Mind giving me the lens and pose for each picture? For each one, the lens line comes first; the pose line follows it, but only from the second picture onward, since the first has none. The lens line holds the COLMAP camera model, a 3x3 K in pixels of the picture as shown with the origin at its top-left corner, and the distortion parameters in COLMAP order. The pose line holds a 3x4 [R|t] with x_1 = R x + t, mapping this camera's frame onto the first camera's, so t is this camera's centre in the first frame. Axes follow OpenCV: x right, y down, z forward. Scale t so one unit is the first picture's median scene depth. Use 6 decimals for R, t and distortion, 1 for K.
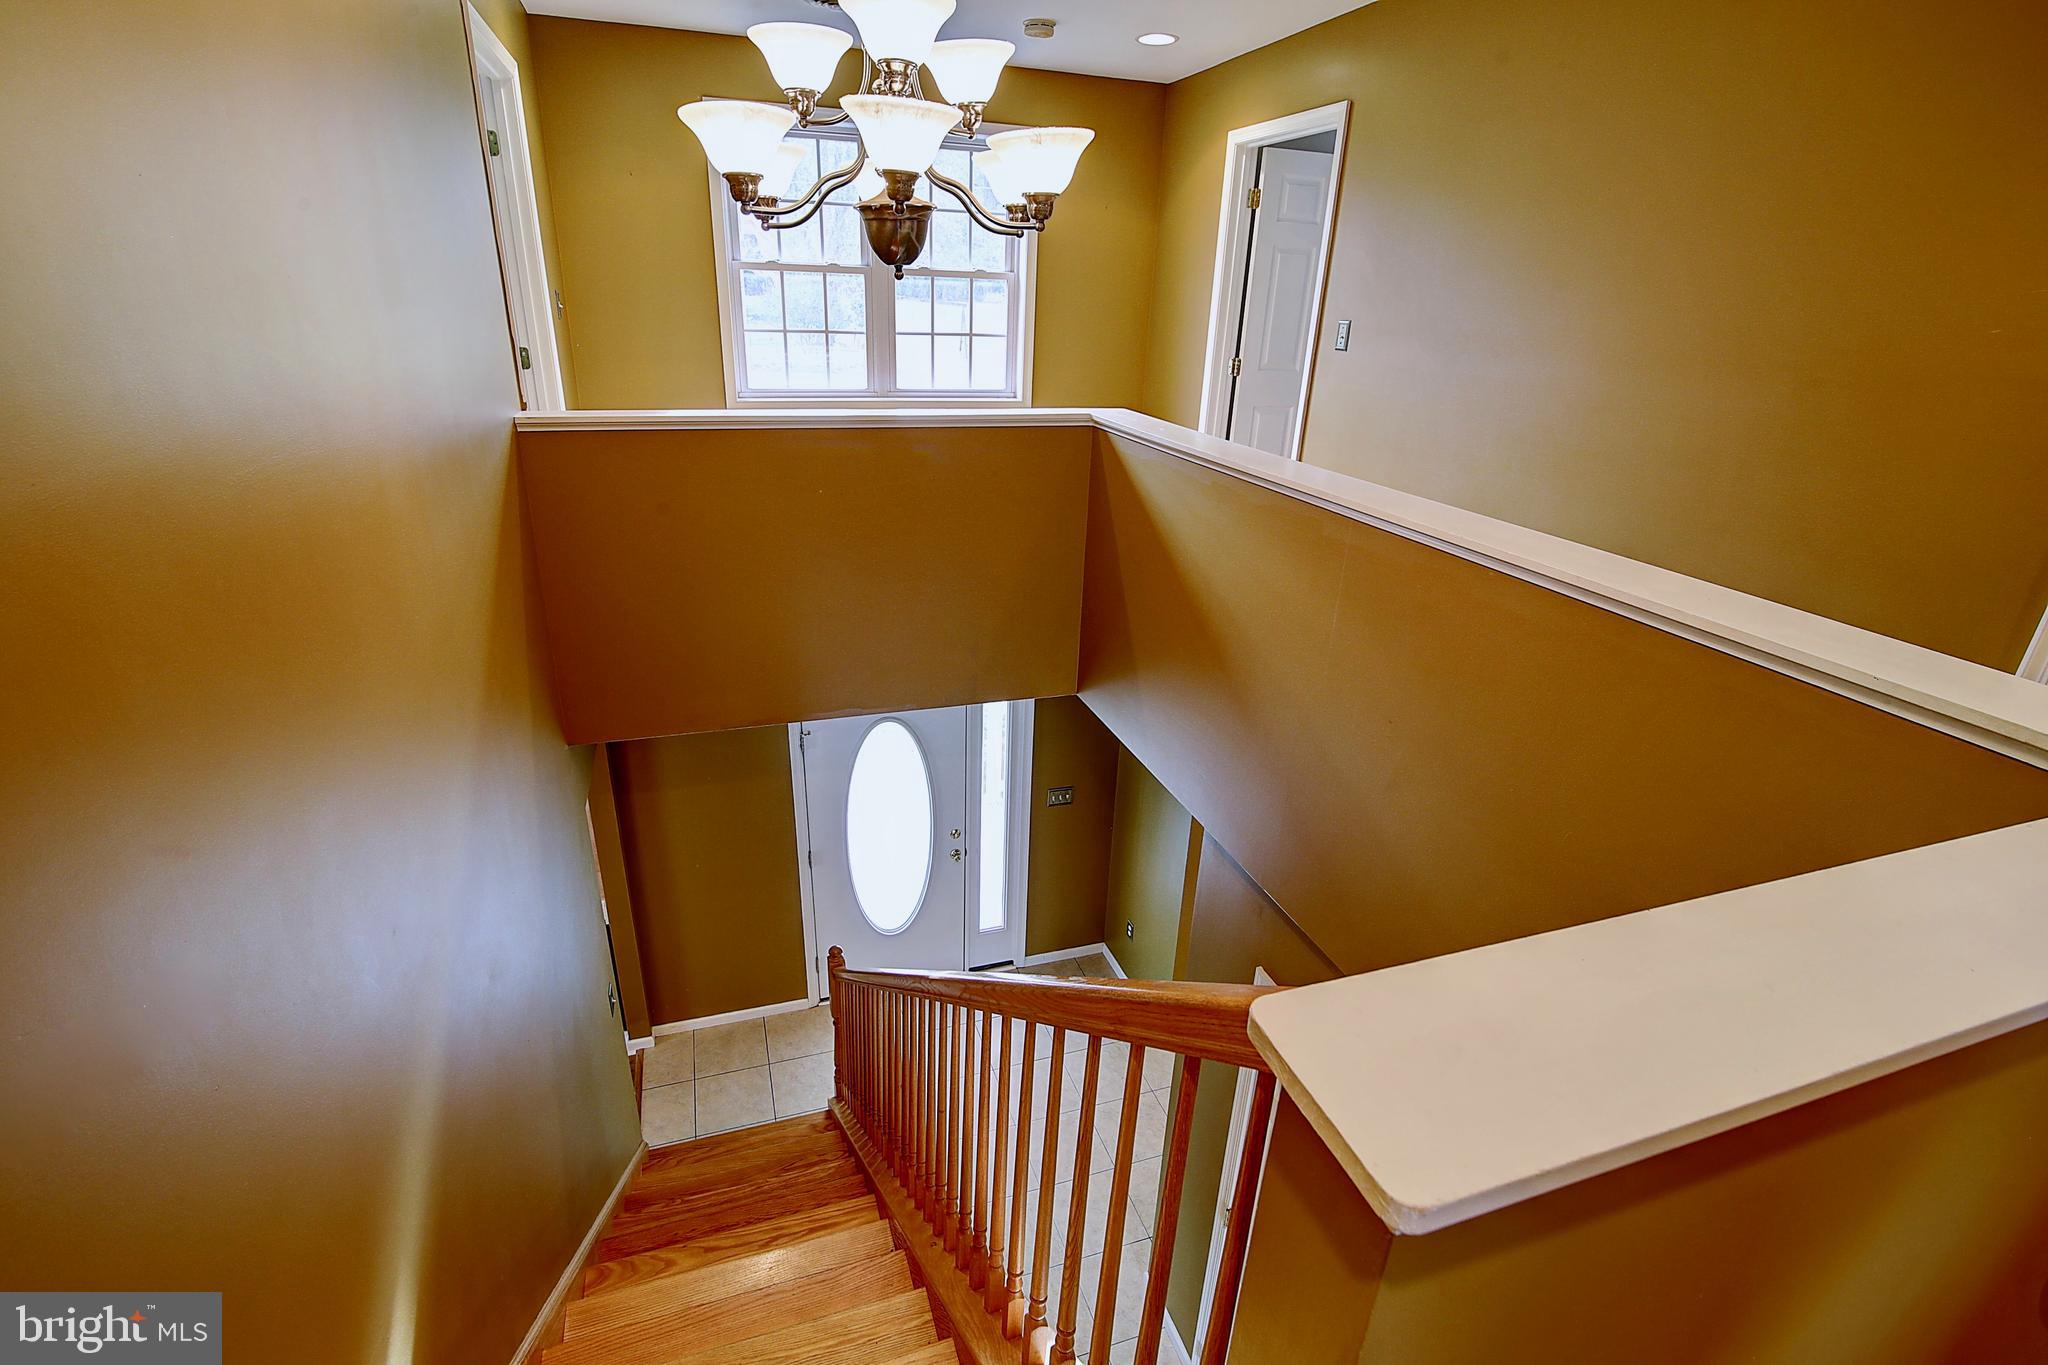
lens RADIAL K [[942.2, 0, 1020.9], [0, 942.2, 682.8], [0, 0, 1]] dist [-0.021386, 0.001110]
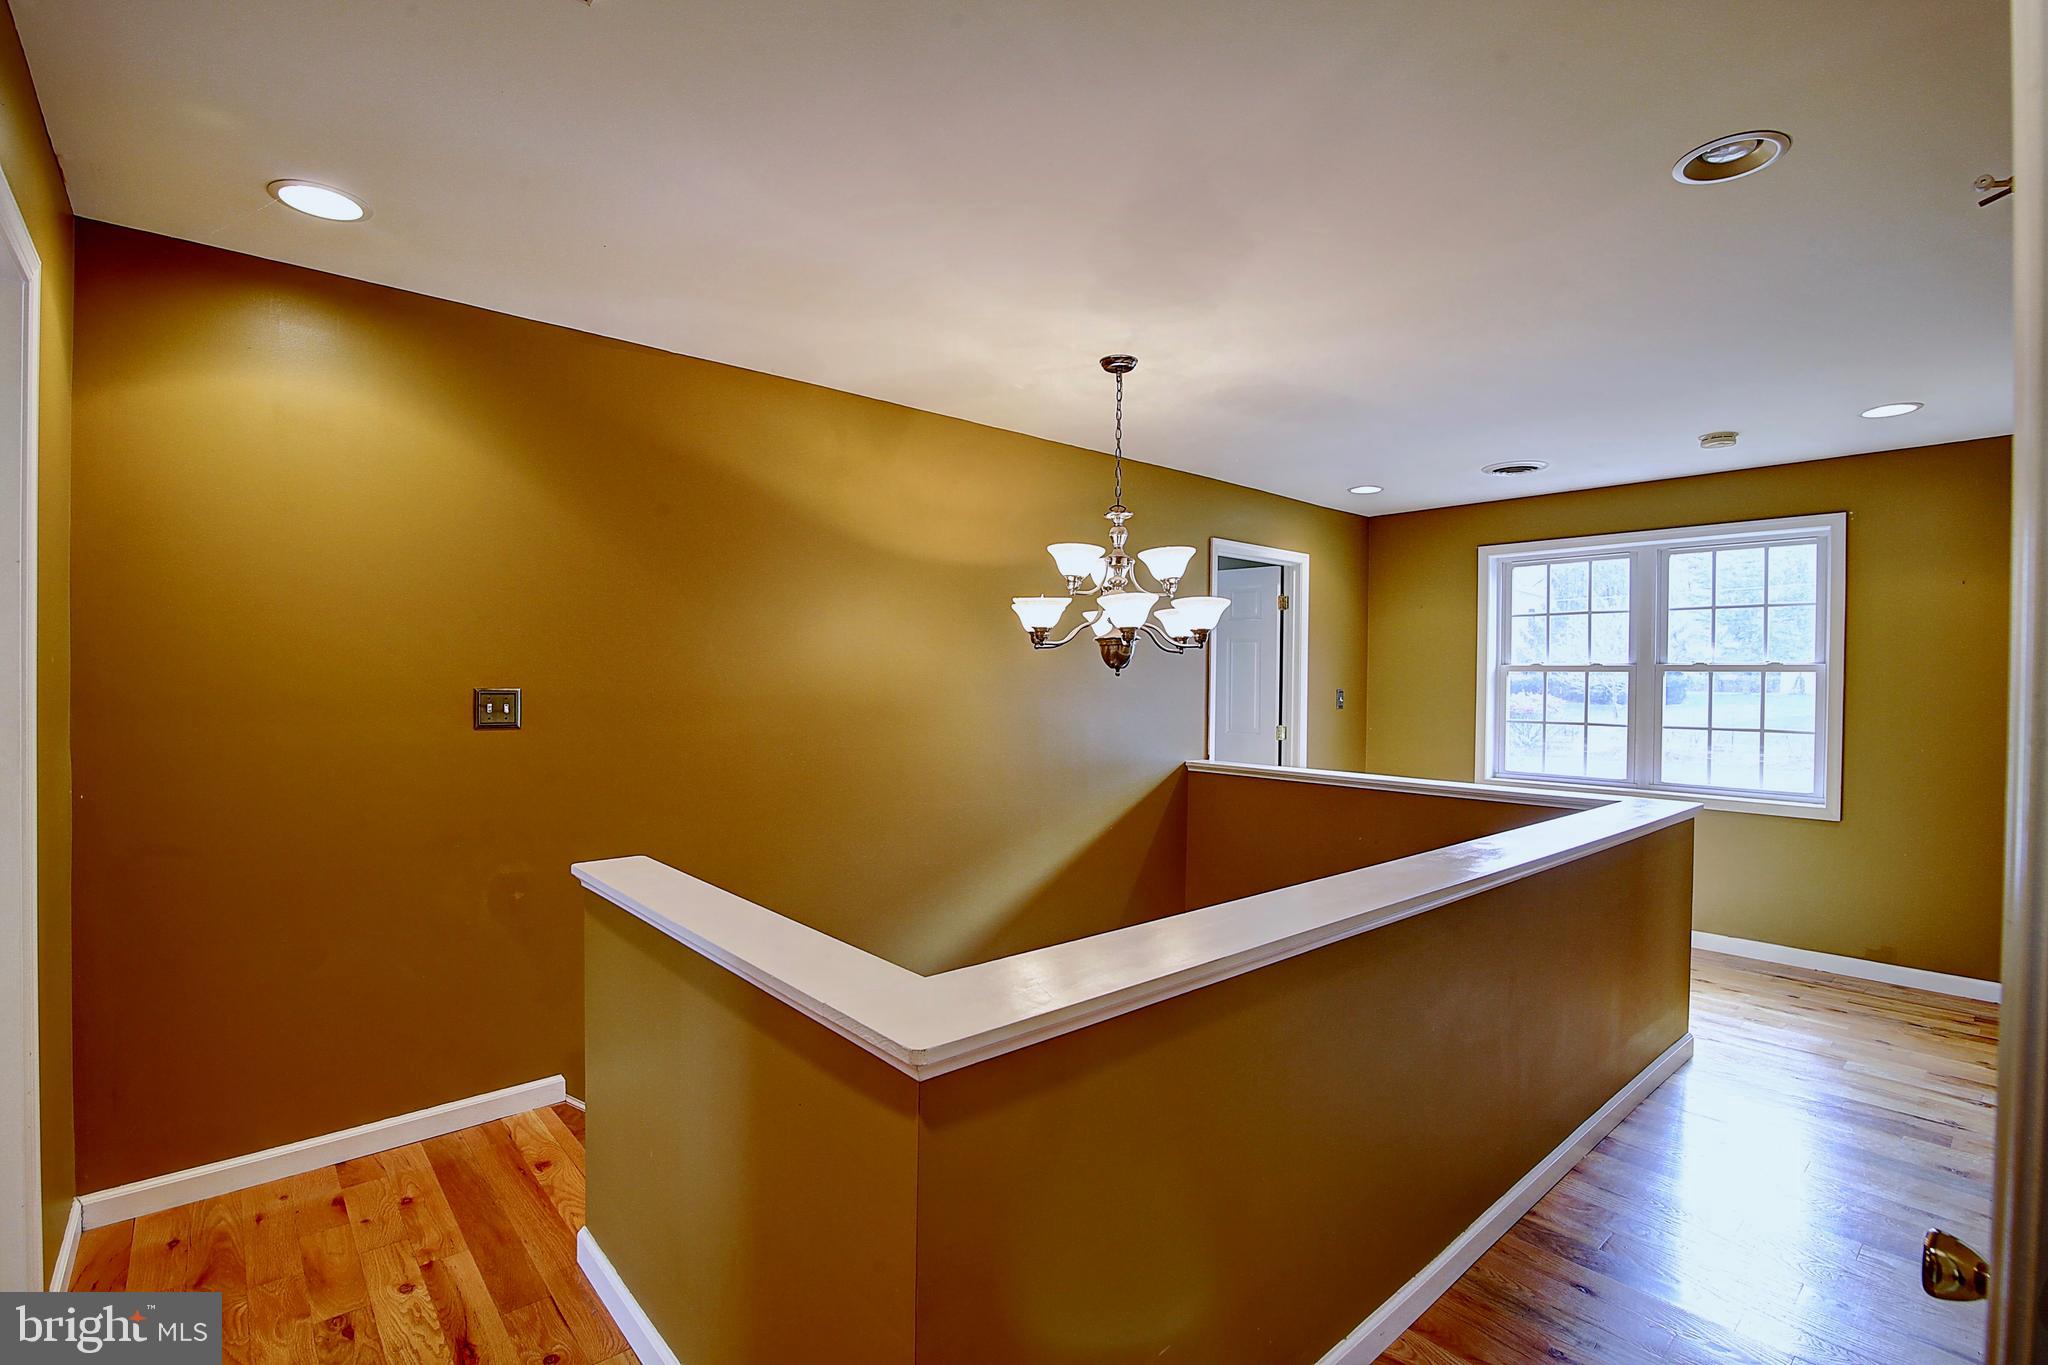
lens RADIAL K [[942.2, 0, 1019.9], [0, 942.2, 679.1], [0, 0, 1]] dist [-0.021386, 0.001110]
pose [[0.388319, -0.028022, -0.921099, 0.497234], [-0.350614, 0.919872, -0.175797, -0.013115], [0.852220, 0.391215, 0.347379, 0.074103]]
